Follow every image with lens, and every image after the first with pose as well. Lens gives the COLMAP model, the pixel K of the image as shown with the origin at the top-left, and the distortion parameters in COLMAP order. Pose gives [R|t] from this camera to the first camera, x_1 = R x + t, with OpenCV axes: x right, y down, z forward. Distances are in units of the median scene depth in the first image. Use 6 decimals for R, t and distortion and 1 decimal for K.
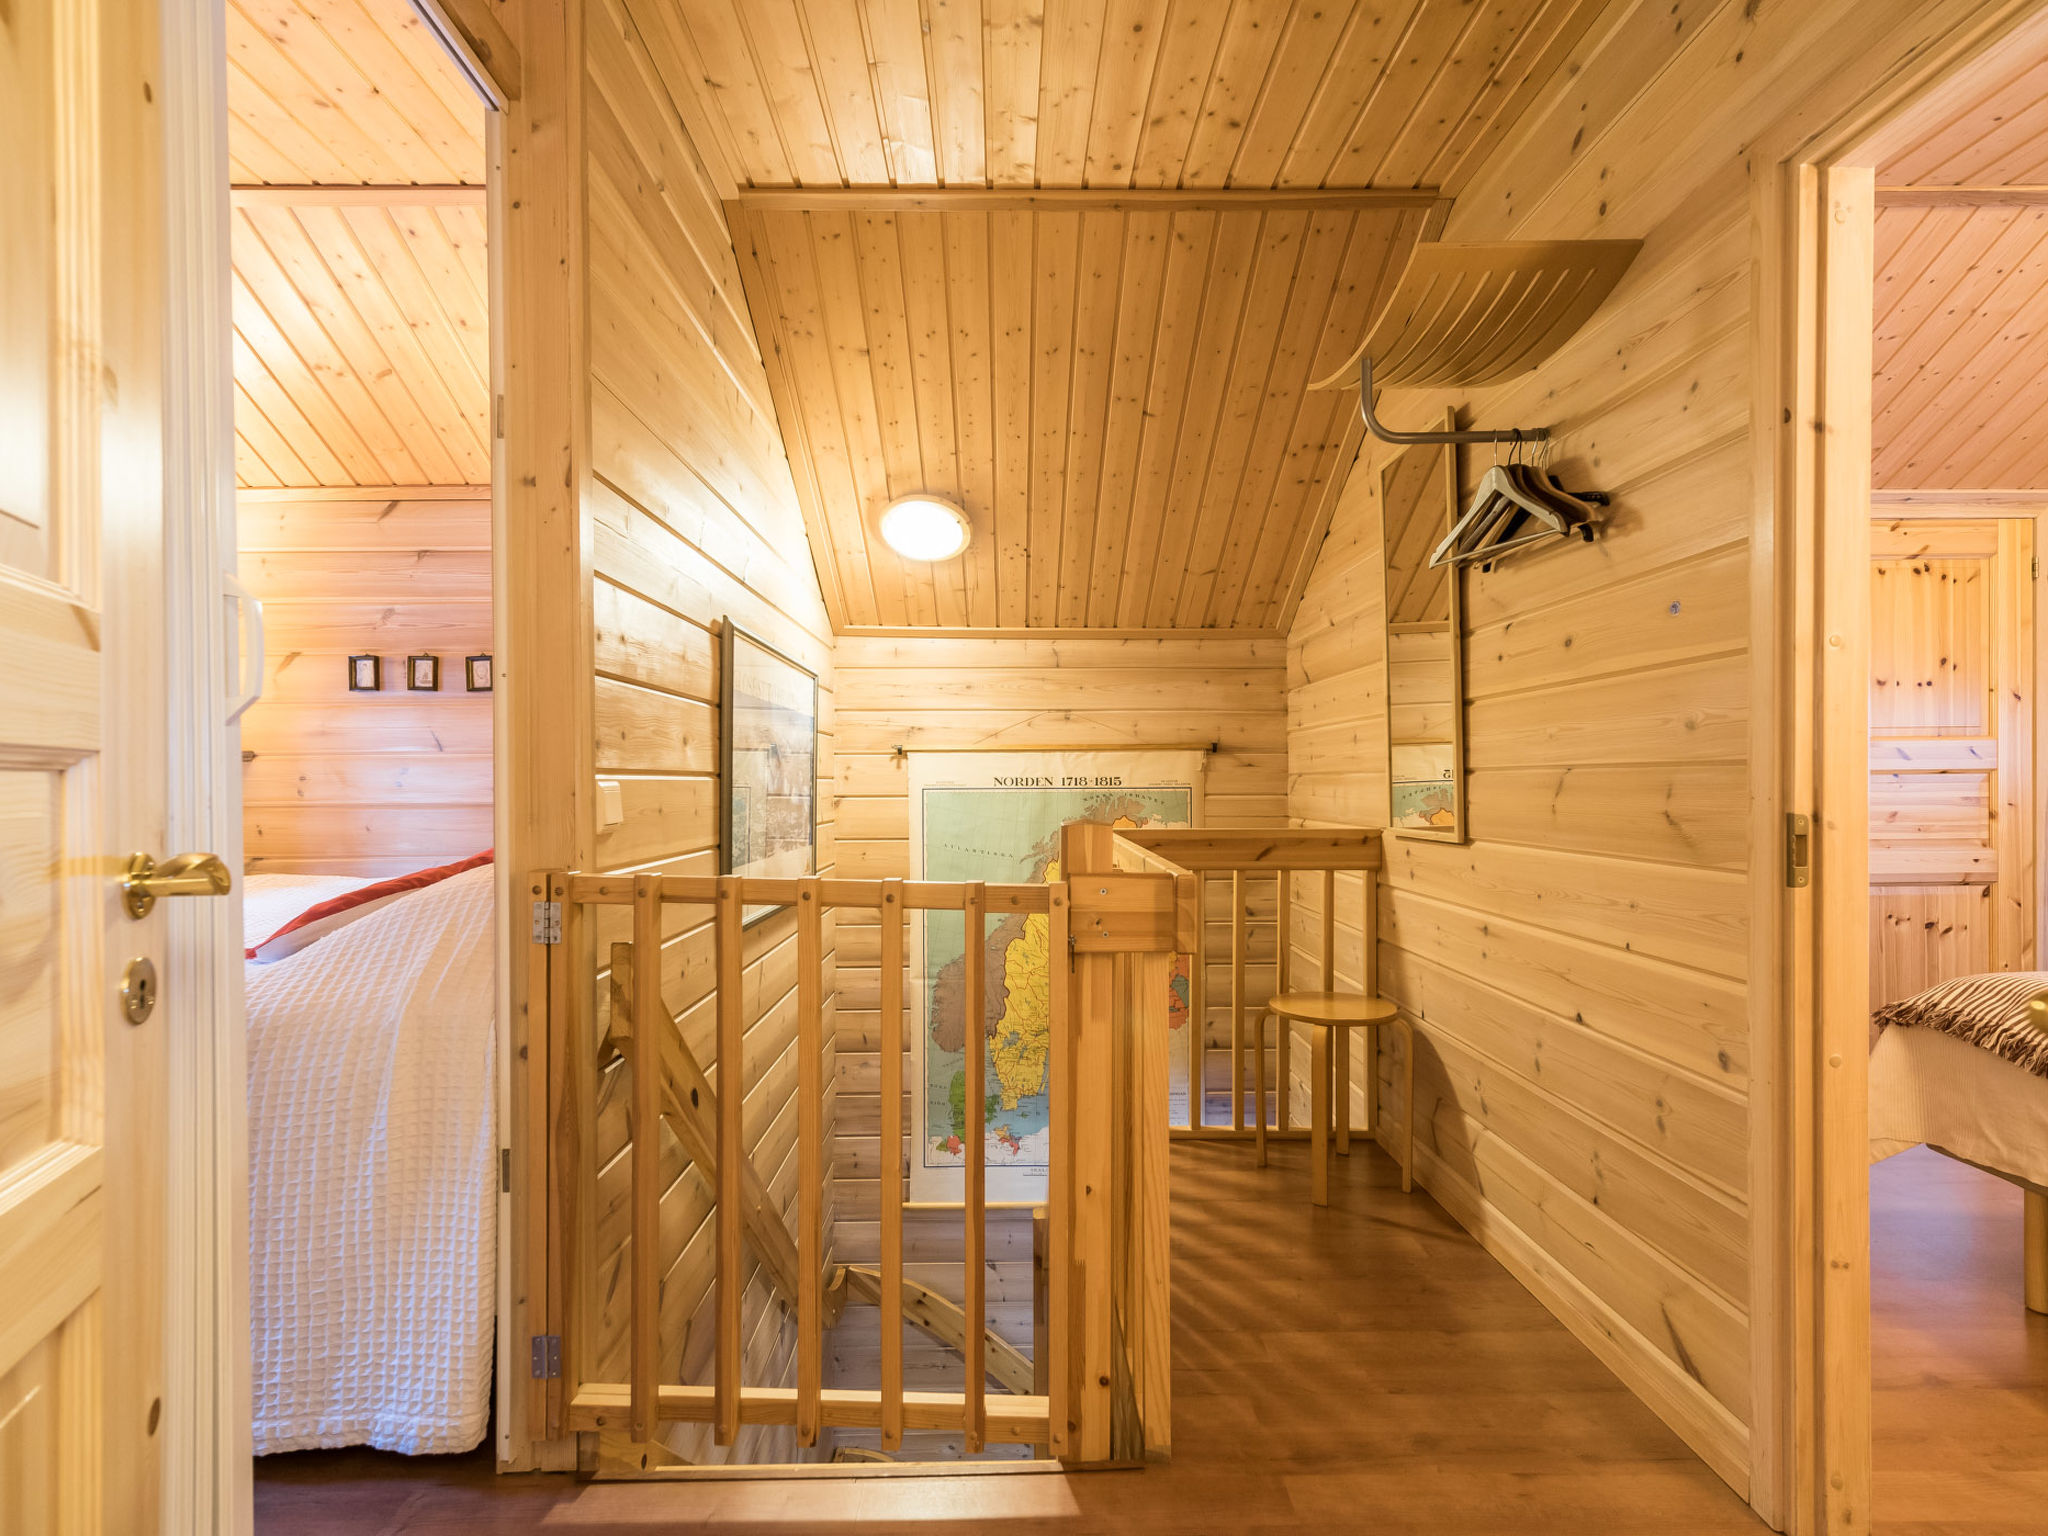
lens RADIAL K [[1008.3, 0, 1015.4], [0, 1008.3, 788.2], [0, 0, 1]] dist [0.006631, 0.001540]
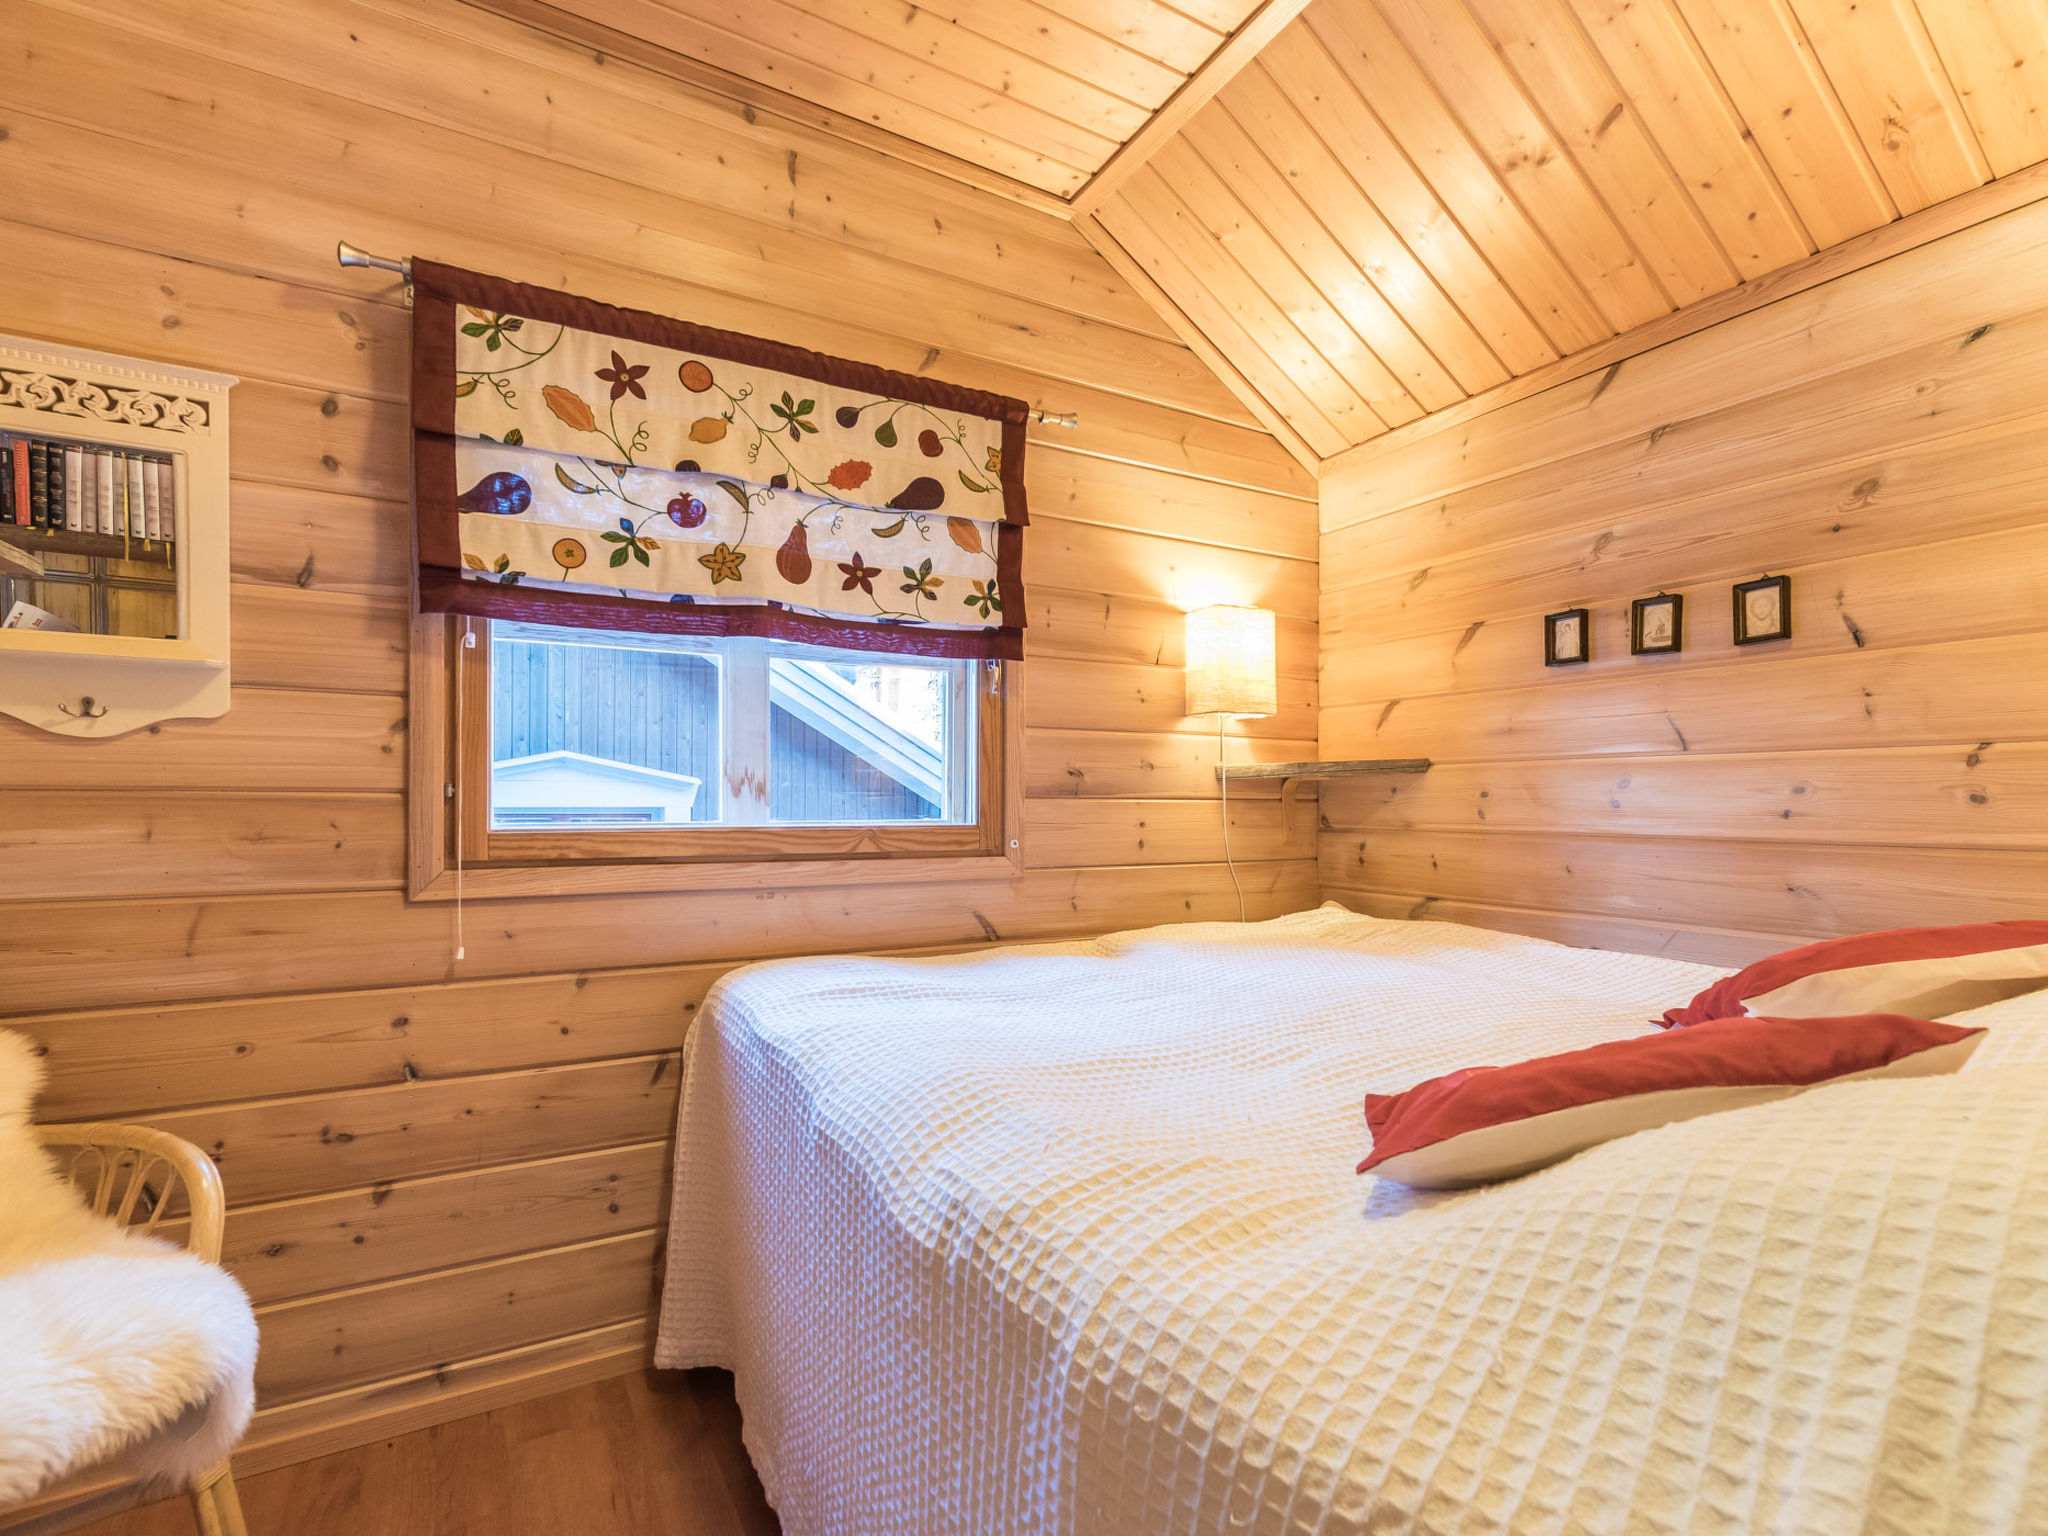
lens RADIAL K [[1008.3, 0, 1045.3], [0, 1008.3, 803.0], [0, 0, 1]] dist [0.006631, 0.001540]
pose [[0.508613, 0.009157, -0.860946, -0.241036], [-0.009947, 0.999939, 0.004760, -0.003716], [0.860938, 0.006143, 0.508673, 0.361316]]
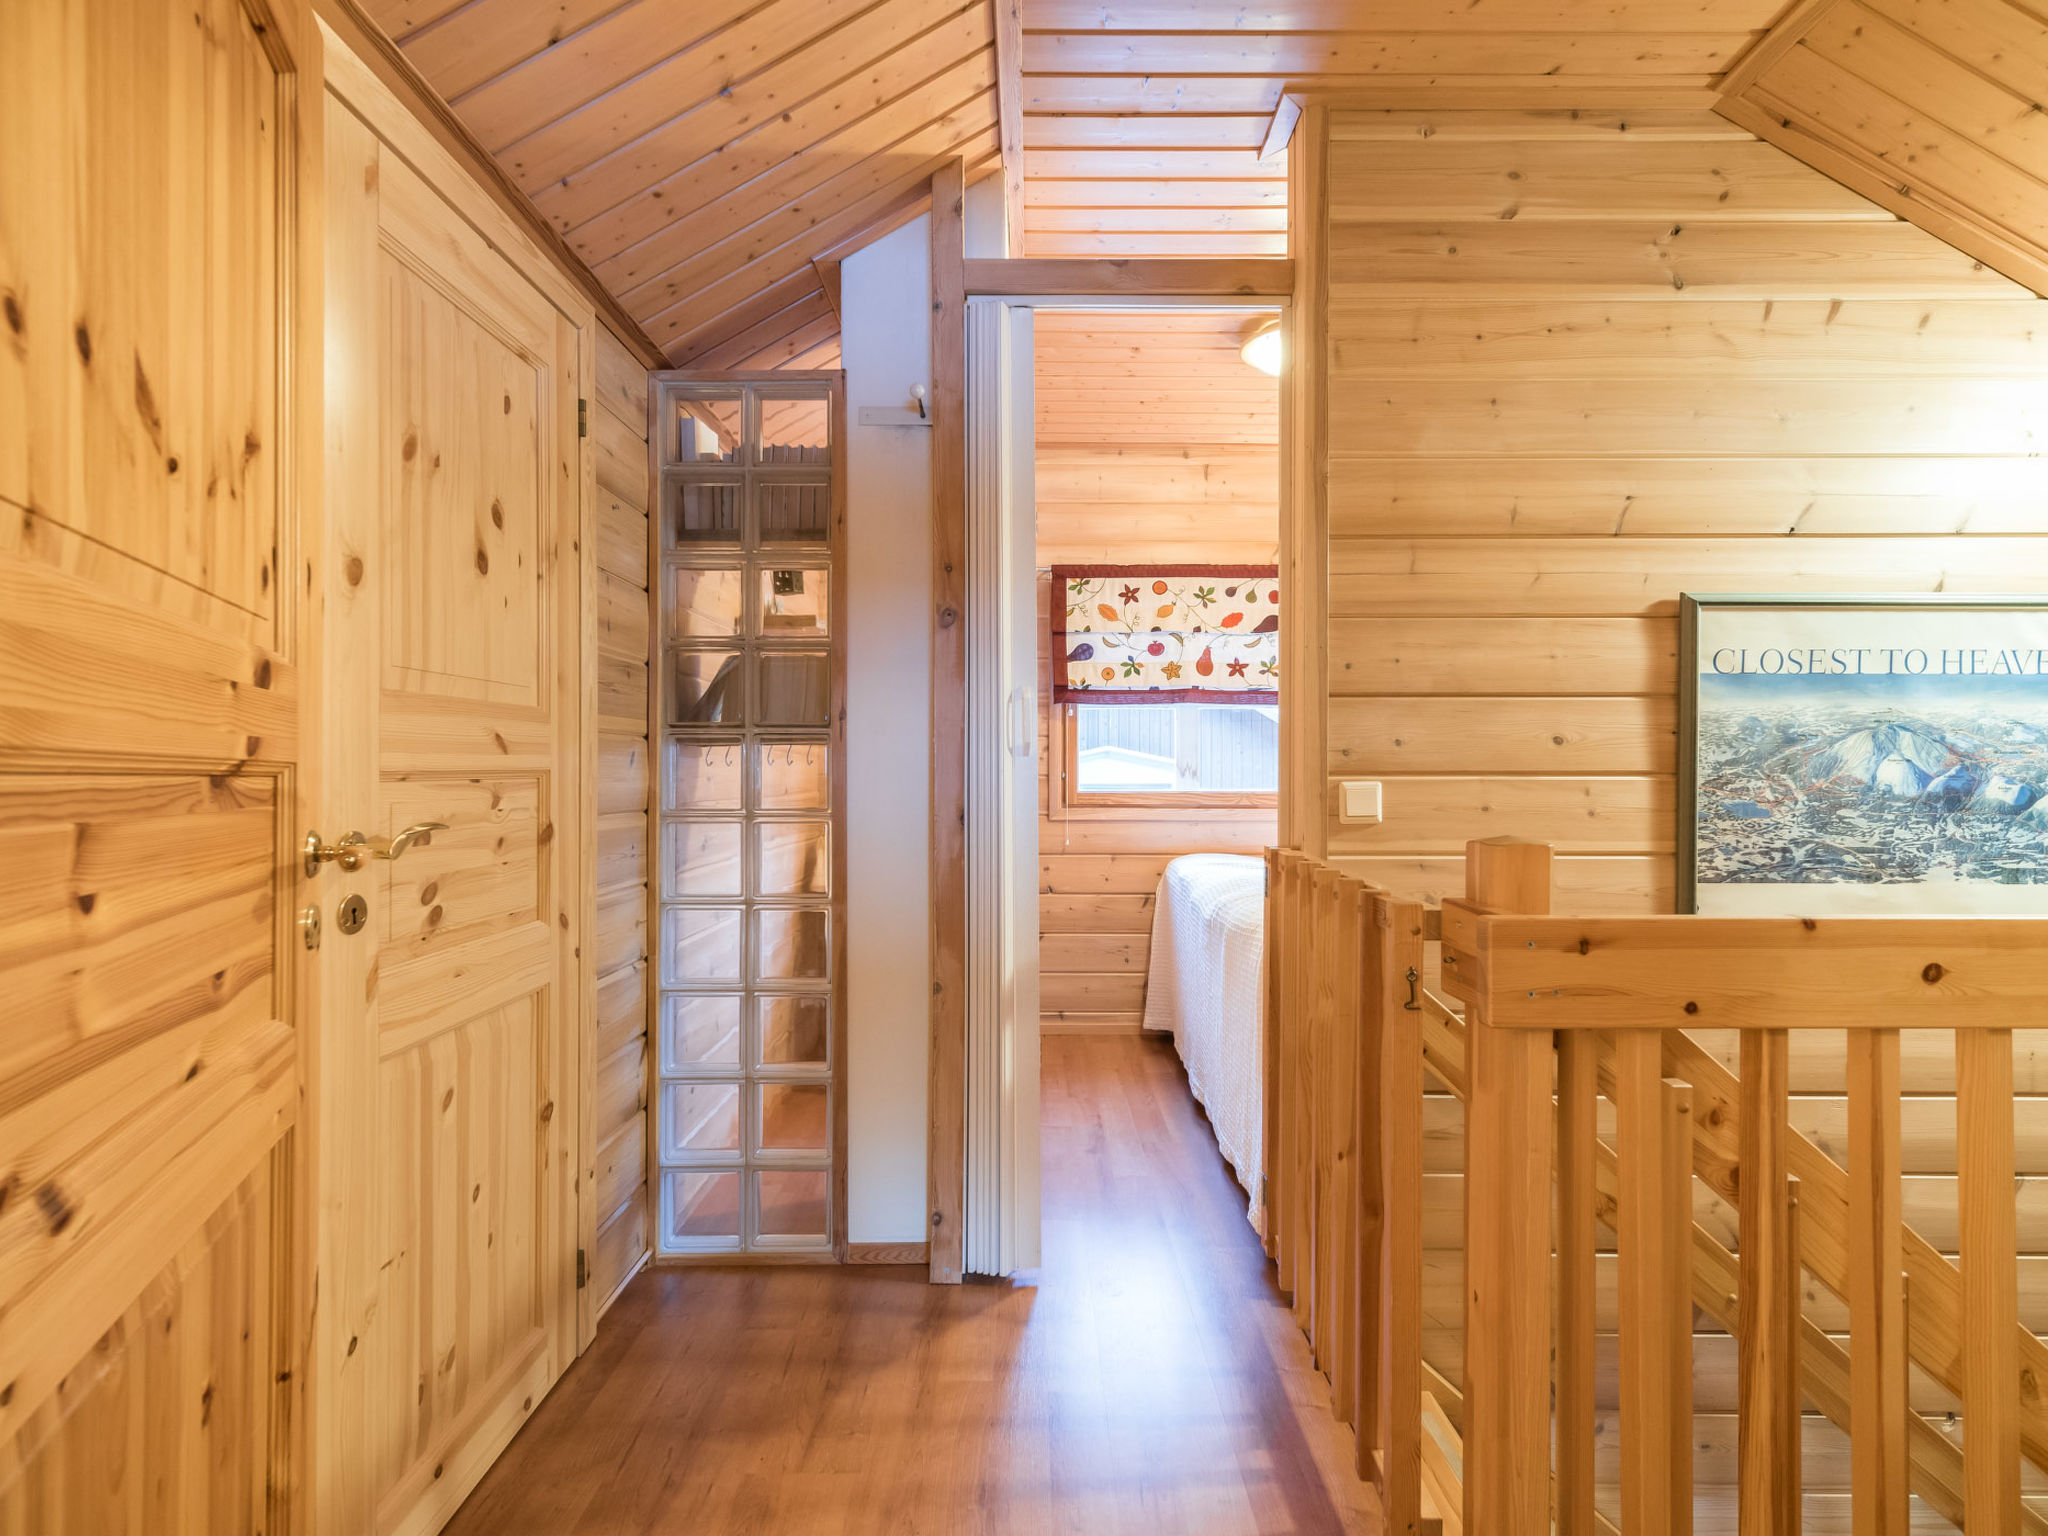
lens RADIAL K [[1008.3, 0, 1017.9], [0, 1008.3, 773.1], [0, 0, 1]] dist [0.006631, 0.001540]
pose [[-0.003048, 0.001042, -0.999995, 0.432679], [-0.005489, 0.999984, 0.001059, -0.008261], [0.999980, 0.005492, -0.003042, 0.307288]]
